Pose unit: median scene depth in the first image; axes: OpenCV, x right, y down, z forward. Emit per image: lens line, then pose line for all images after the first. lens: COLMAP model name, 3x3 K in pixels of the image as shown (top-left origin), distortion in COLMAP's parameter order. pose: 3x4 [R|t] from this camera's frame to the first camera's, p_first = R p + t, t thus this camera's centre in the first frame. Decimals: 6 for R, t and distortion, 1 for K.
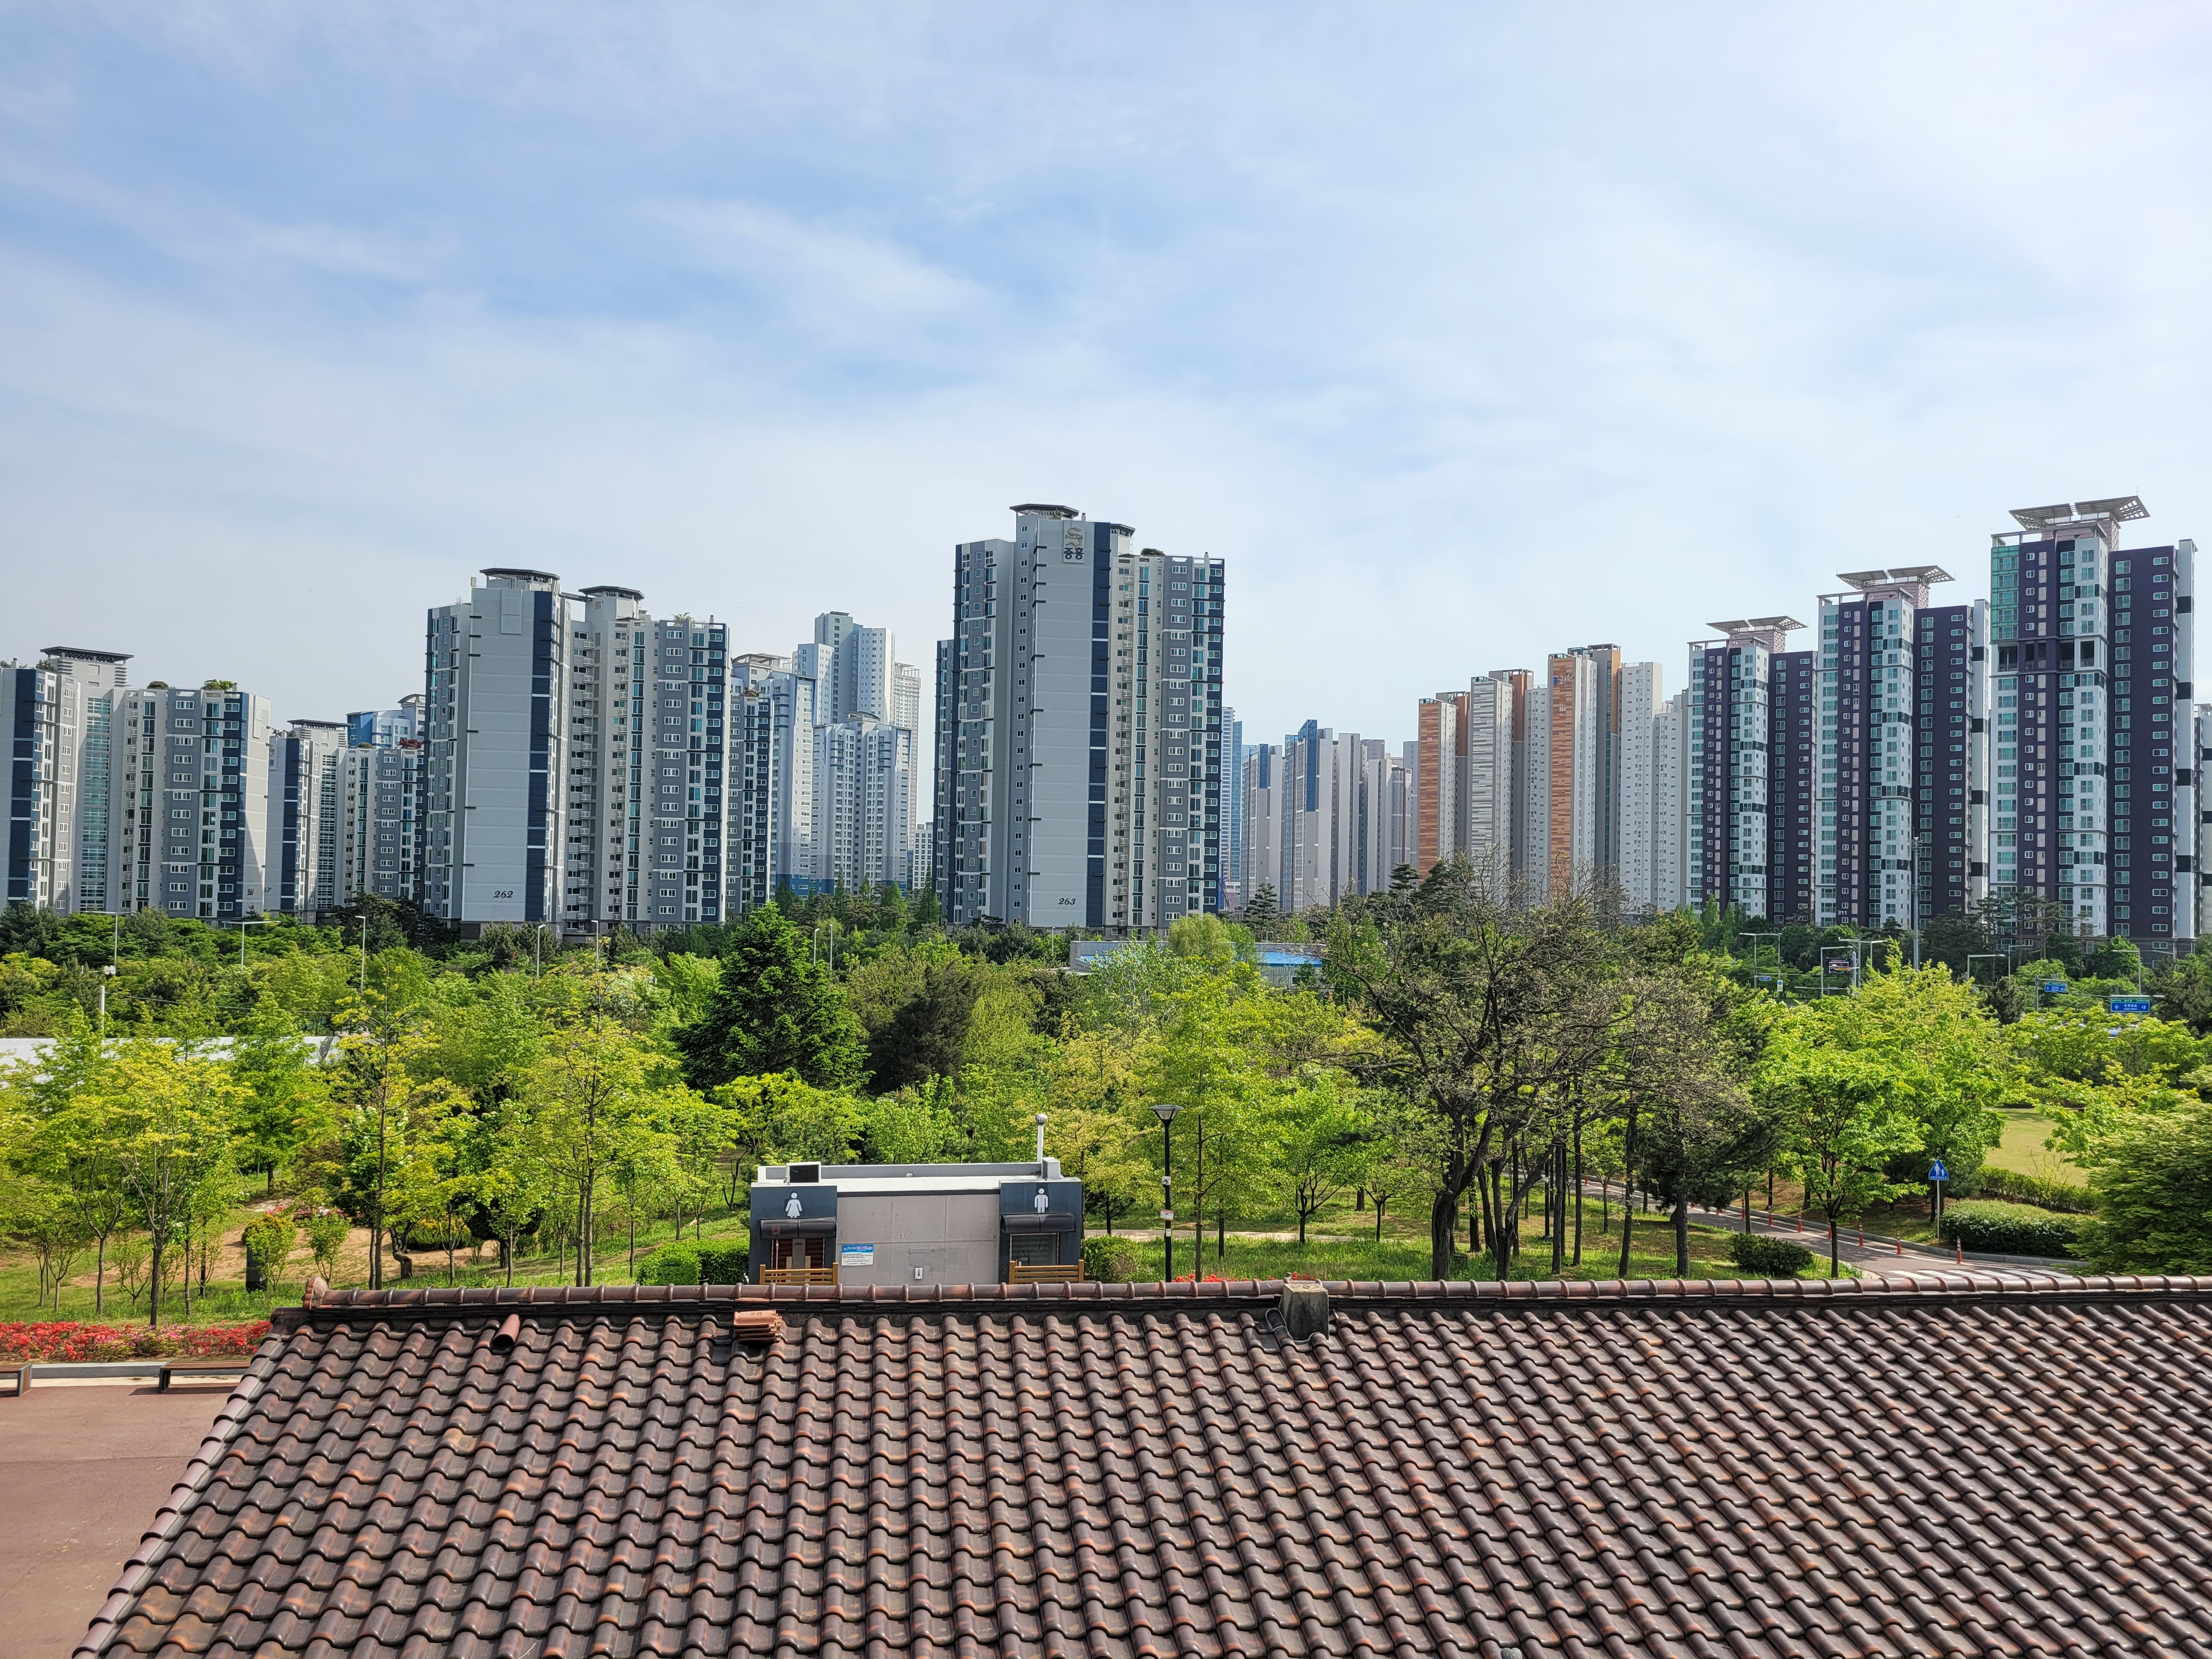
lens RADIAL K [[1661.3, 0, 1105.2], [0, 1661.3, 843.1], [0, 0, 1]] dist [0.034492, -0.009387]
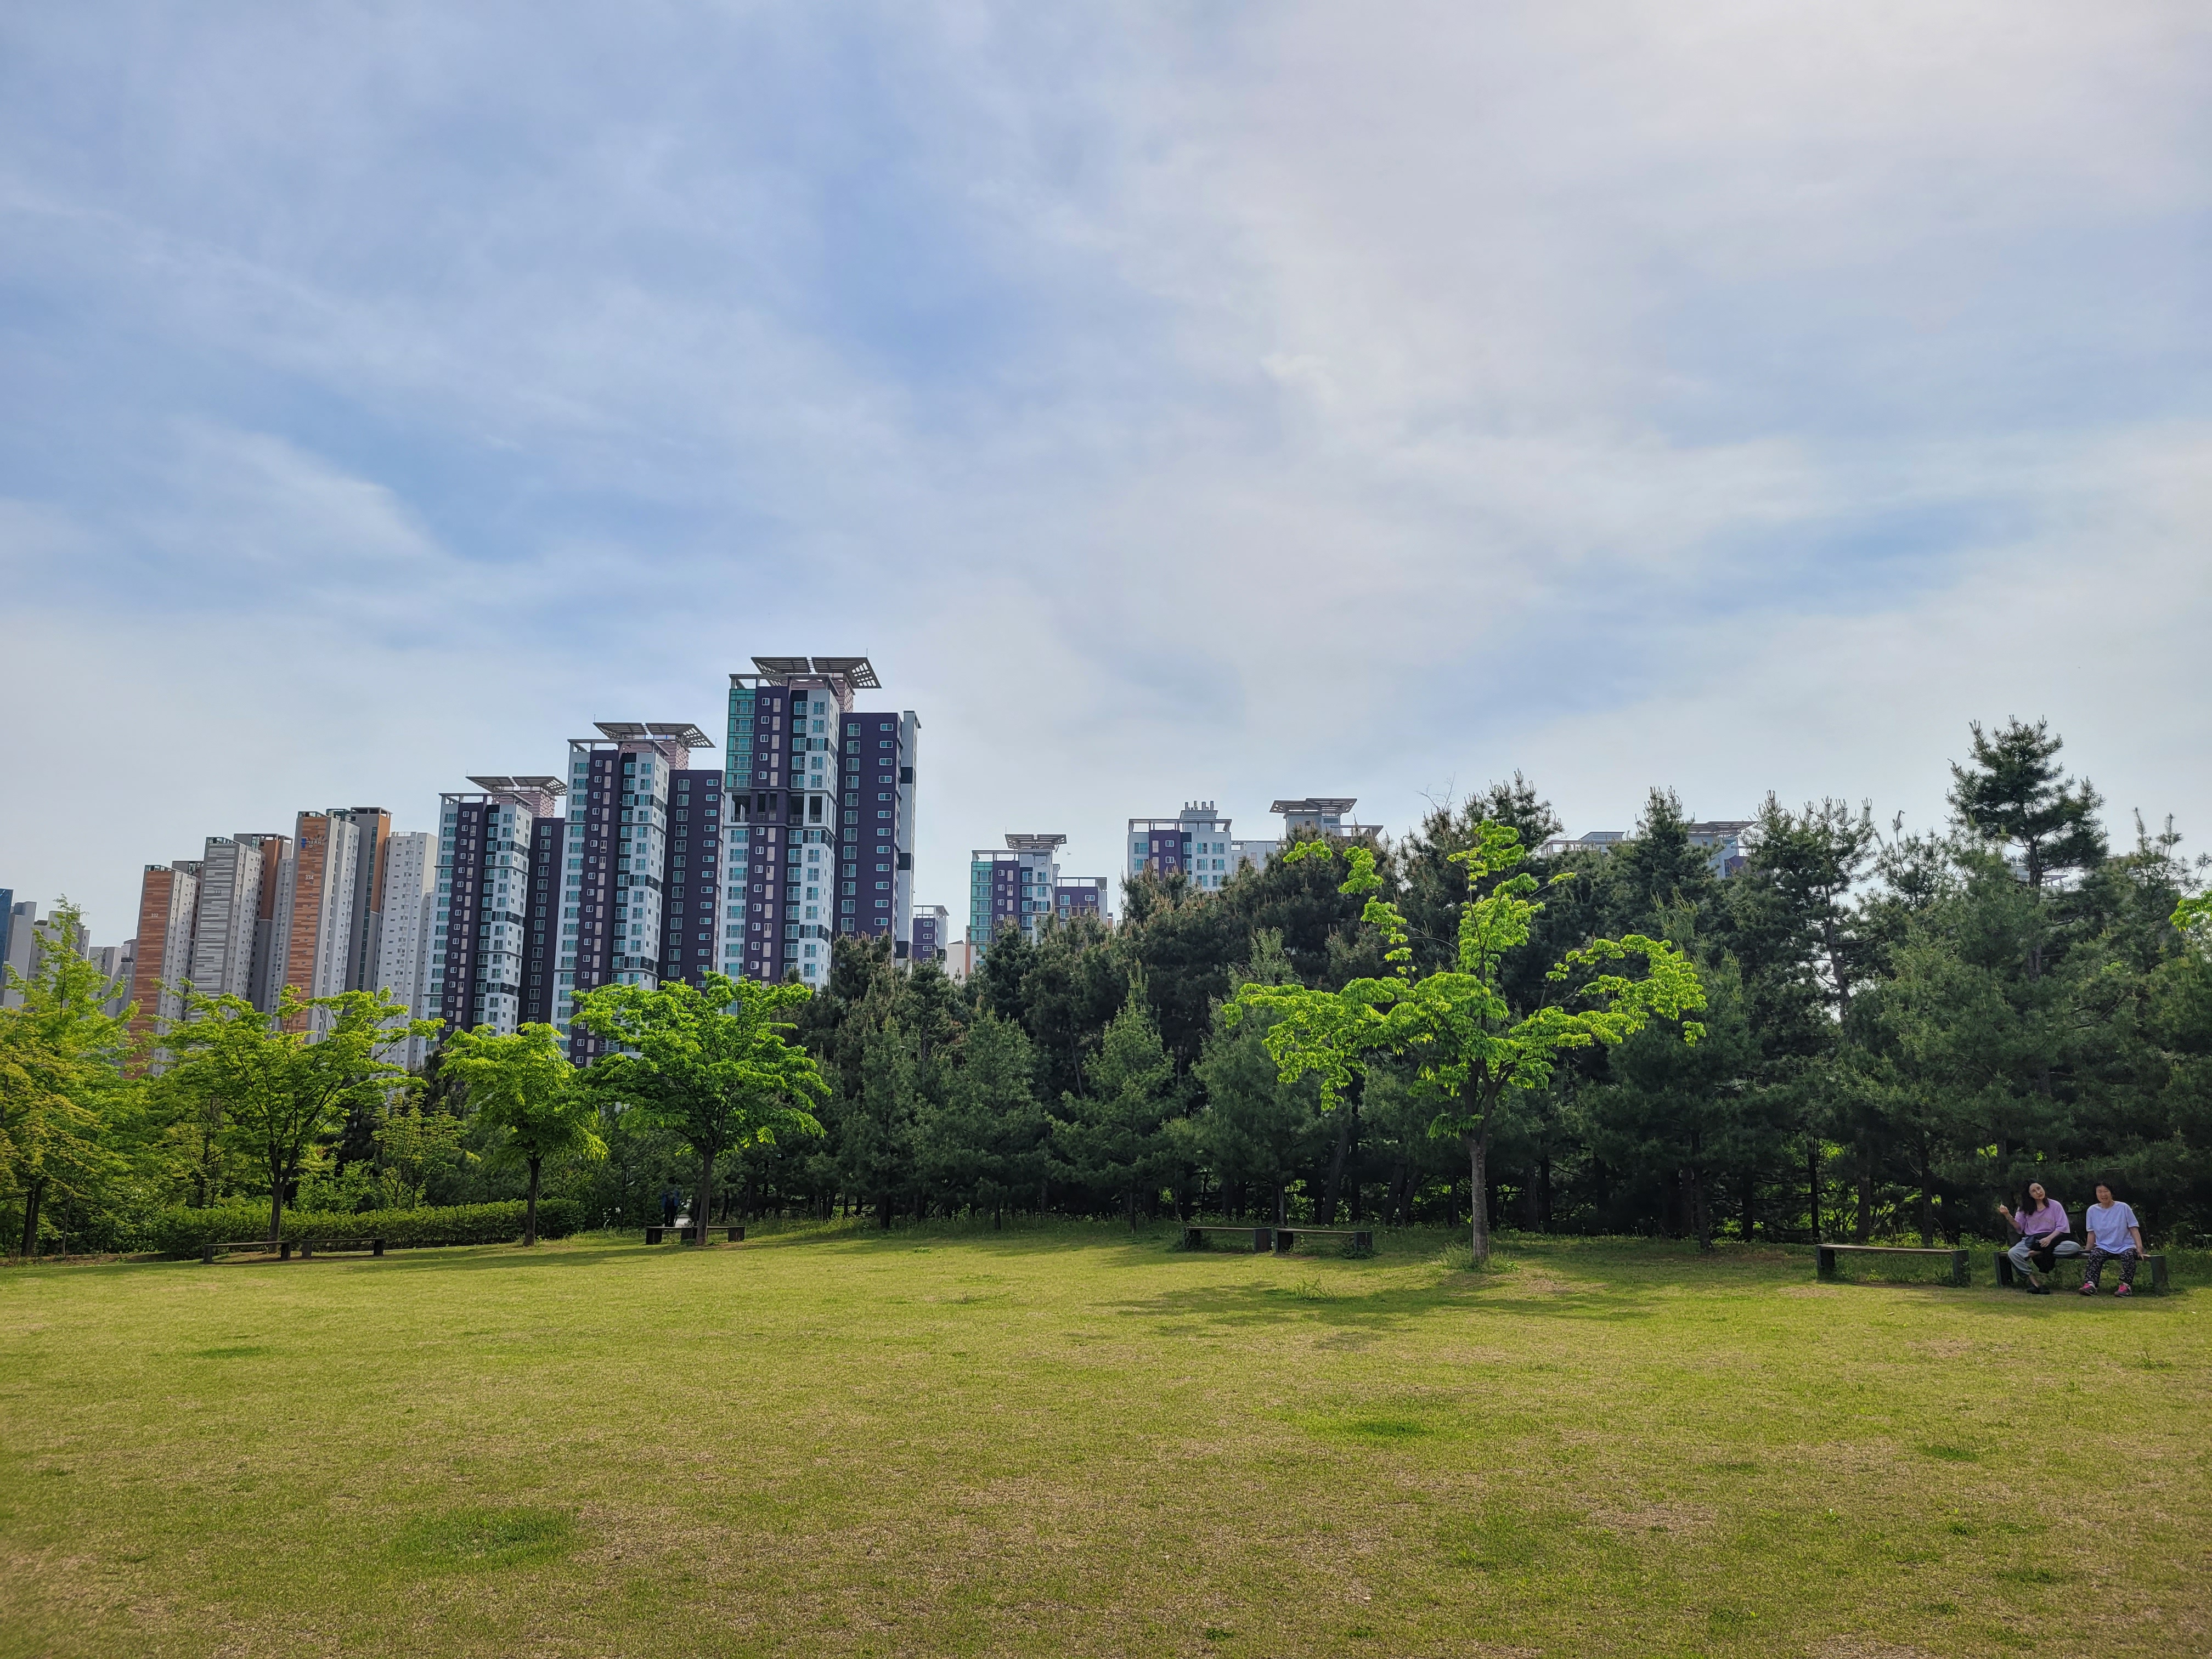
lens RADIAL K [[1661.3, 0, 1100.6], [0, 1661.3, 827.2], [0, 0, 1]] dist [0.034492, -0.009387]
pose [[0.795211, 0.099275, 0.598151, 0.129040], [-0.007623, 0.988064, -0.153855, 0.032145], [-0.606285, 0.117788, 0.786476, 0.142983]]
